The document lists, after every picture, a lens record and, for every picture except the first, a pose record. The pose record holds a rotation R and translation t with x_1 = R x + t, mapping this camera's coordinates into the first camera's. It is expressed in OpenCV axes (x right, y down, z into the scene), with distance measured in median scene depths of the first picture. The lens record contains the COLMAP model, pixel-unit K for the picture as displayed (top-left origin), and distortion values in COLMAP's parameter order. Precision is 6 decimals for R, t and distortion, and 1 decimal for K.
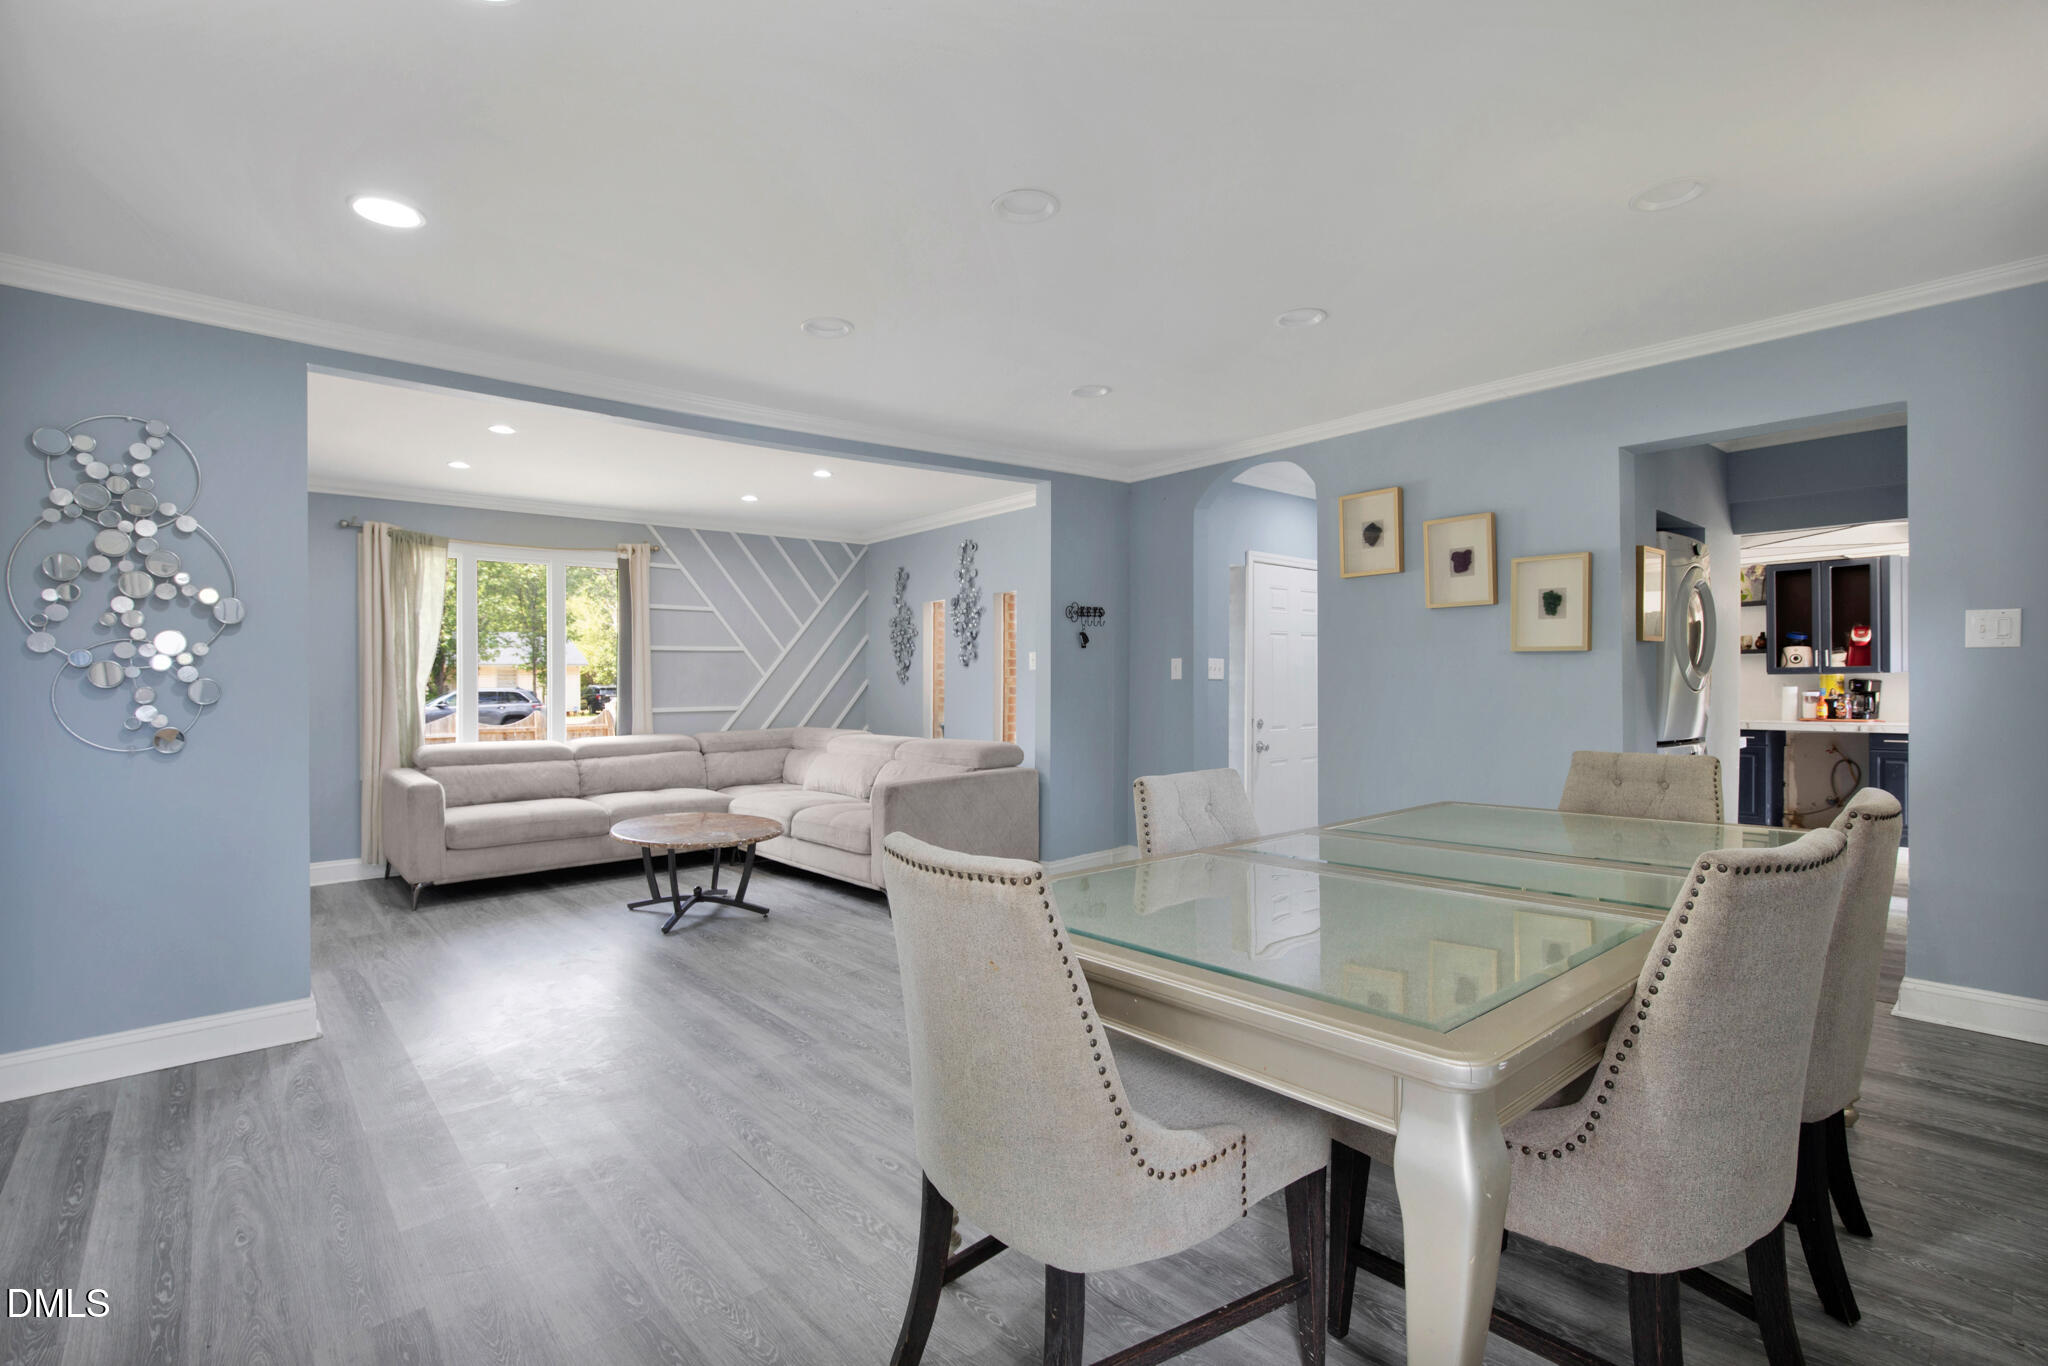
lens RADIAL K [[974.0, 0, 1023.3], [0, 974.0, 674.2], [0, 0, 1]] dist [-0.004036, -0.000523]
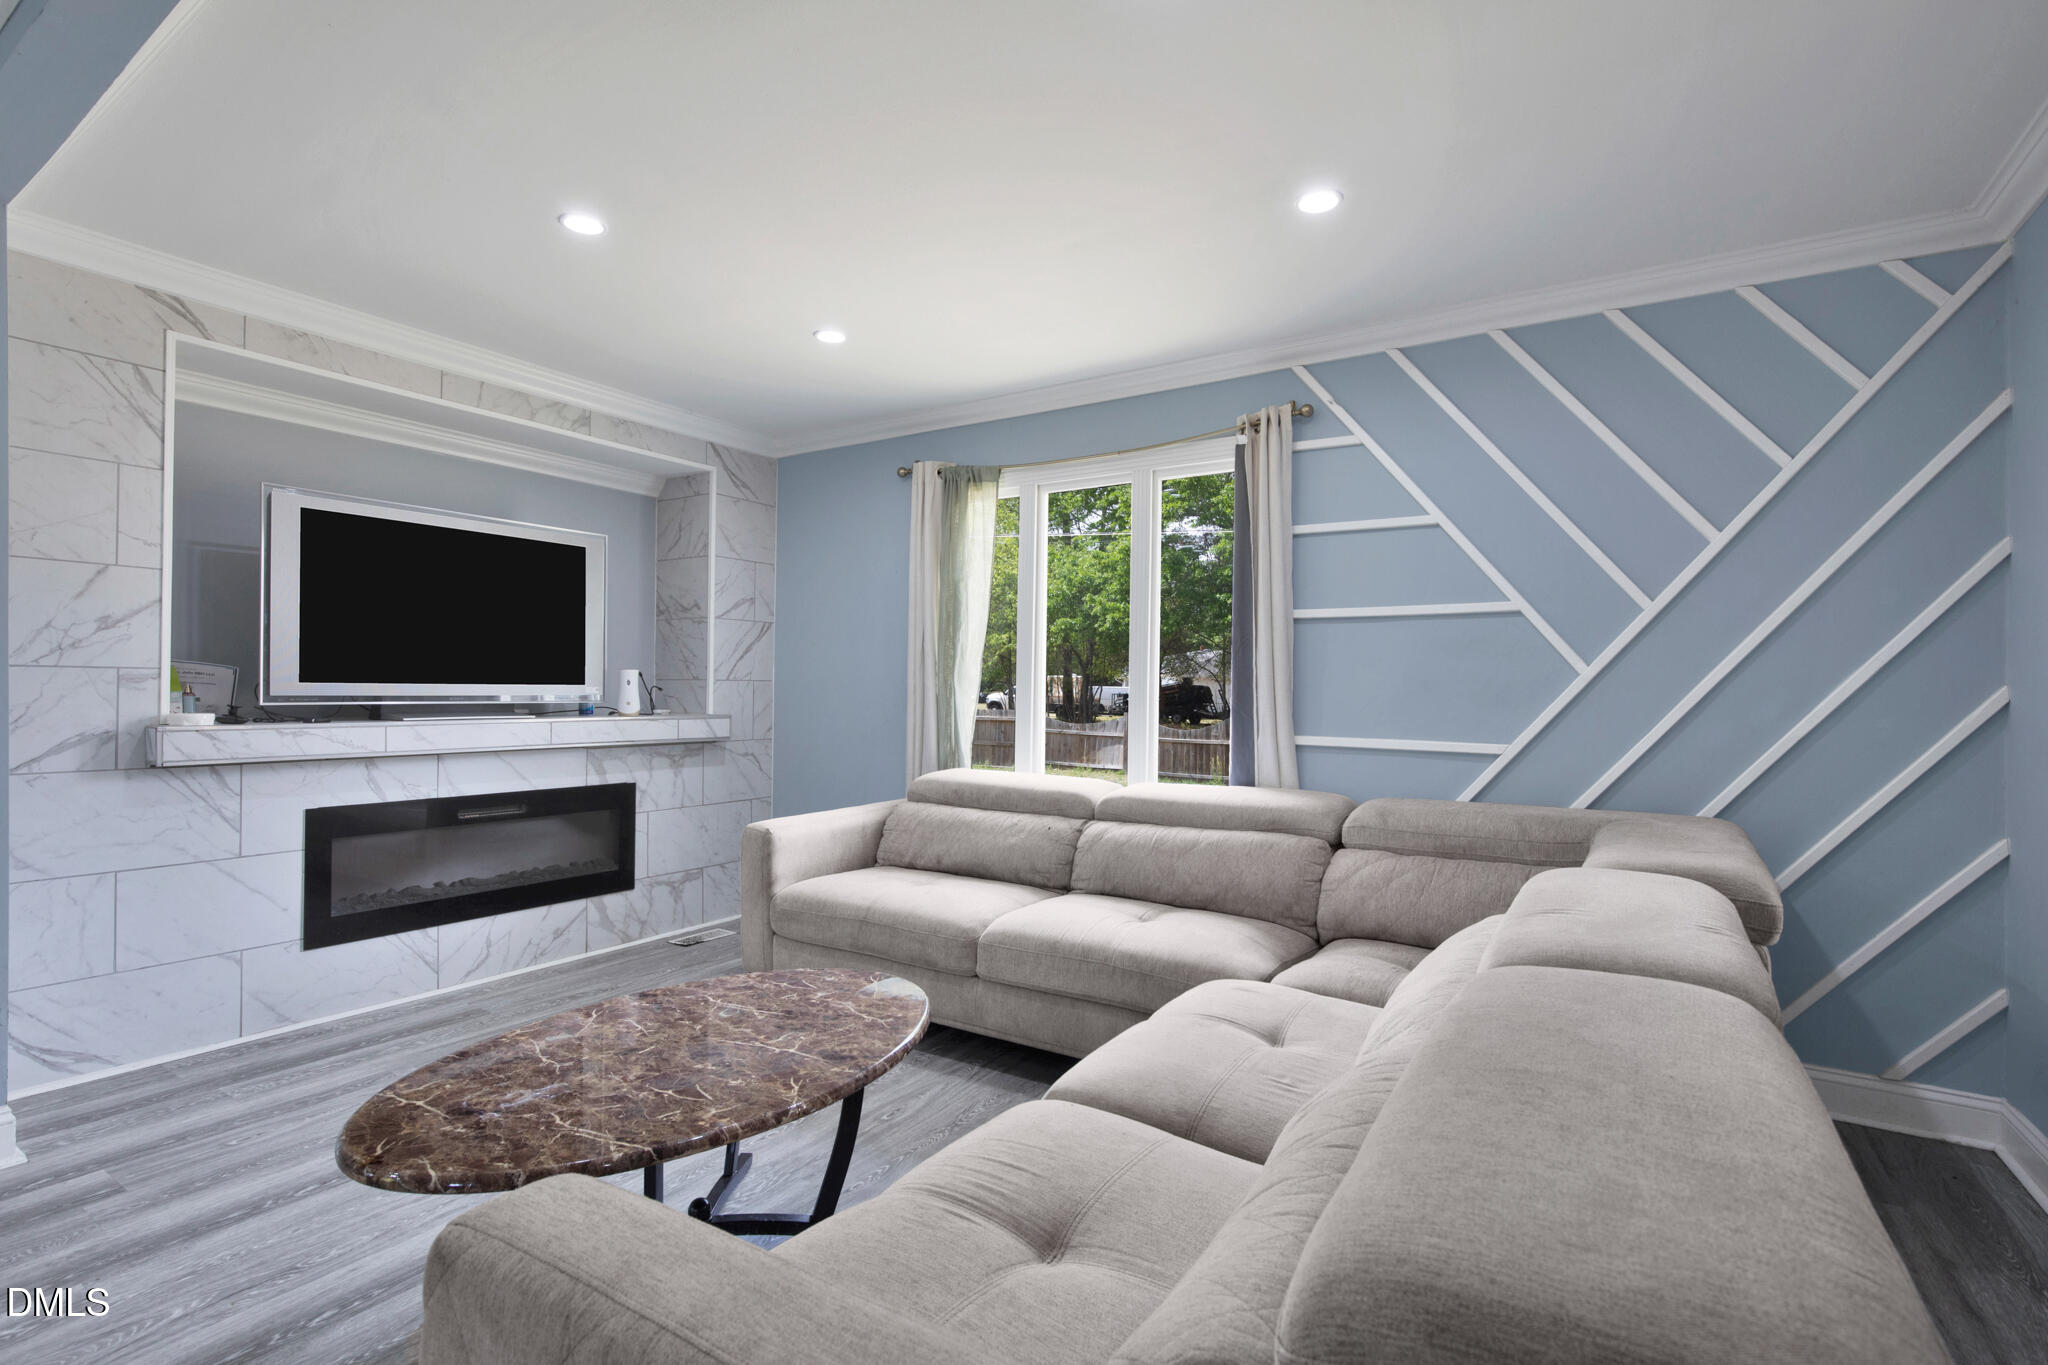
lens RADIAL K [[974.0, 0, 1022.8], [0, 974.0, 688.2], [0, 0, 1]] dist [-0.004036, -0.000523]
pose [[0.259143, 0.002846, -0.965835, 0.059368], [-0.015630, 0.999877, -0.001248, 0.013113], [0.965713, 0.015419, 0.259155, 0.751942]]
